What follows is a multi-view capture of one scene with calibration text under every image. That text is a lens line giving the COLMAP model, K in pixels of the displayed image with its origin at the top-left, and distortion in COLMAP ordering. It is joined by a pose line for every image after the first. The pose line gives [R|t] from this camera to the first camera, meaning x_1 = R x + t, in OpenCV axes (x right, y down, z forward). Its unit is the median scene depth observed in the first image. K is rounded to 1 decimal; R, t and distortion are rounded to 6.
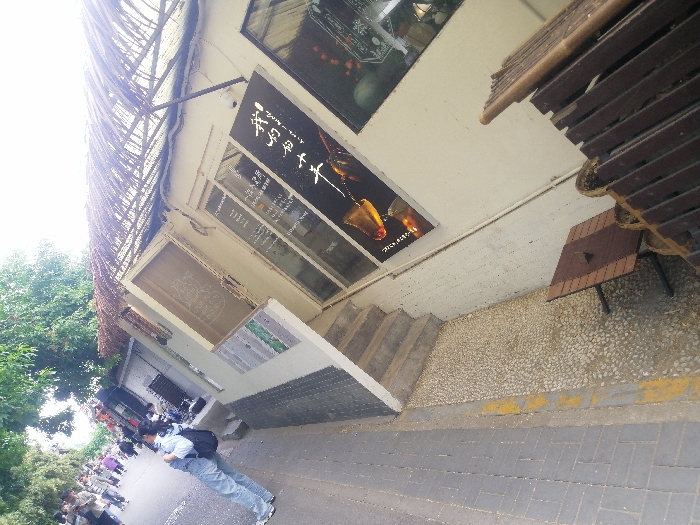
lens RADIAL K [[535.2, 0, 350.0], [0, 535.2, 262.5], [0, 0, 1]] dist [0.001729, 0.000168]
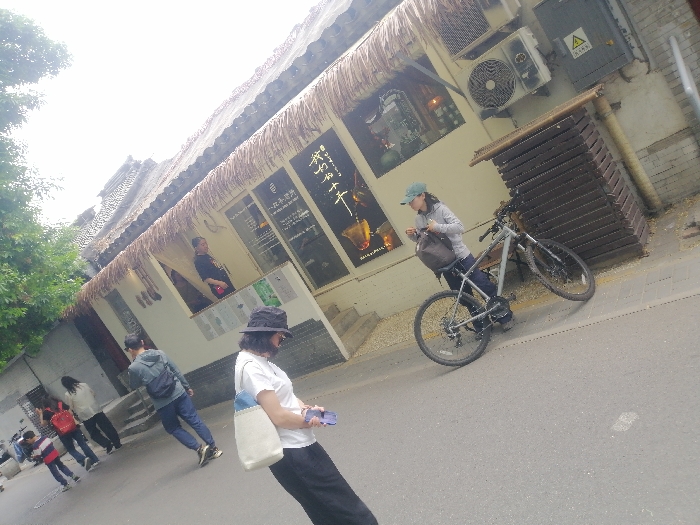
lens RADIAL K [[535.2, 0, 350.0], [0, 535.2, 262.5], [0, 0, 1]] dist [0.001729, 0.000168]
pose [[0.934156, 0.295546, 0.200013, -0.303620], [-0.236240, 0.932224, -0.274133, 0.465784], [-0.267476, 0.208831, 0.940663, -0.516551]]
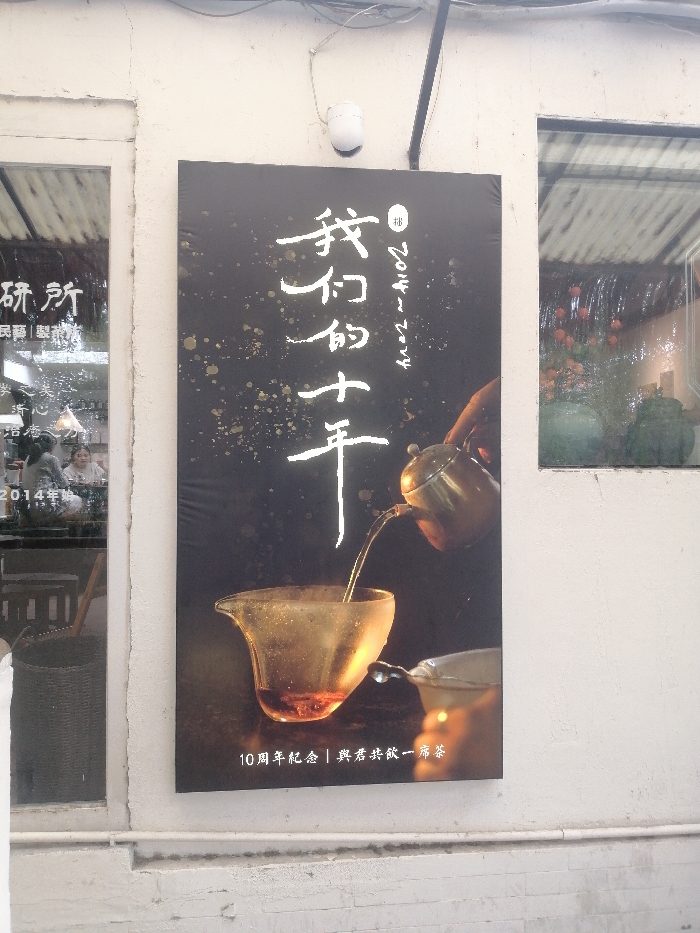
lens RADIAL K [[713.3, 0, 349.6], [0, 713.3, 480.8], [0, 0, 1]] dist [0.001729, 0.000168]
pose [[0.338907, 0.777291, 0.530057, -0.287918], [-0.217863, 0.612924, -0.759513, 0.198852], [-0.915247, 0.141924, 0.377067, 0.821925]]
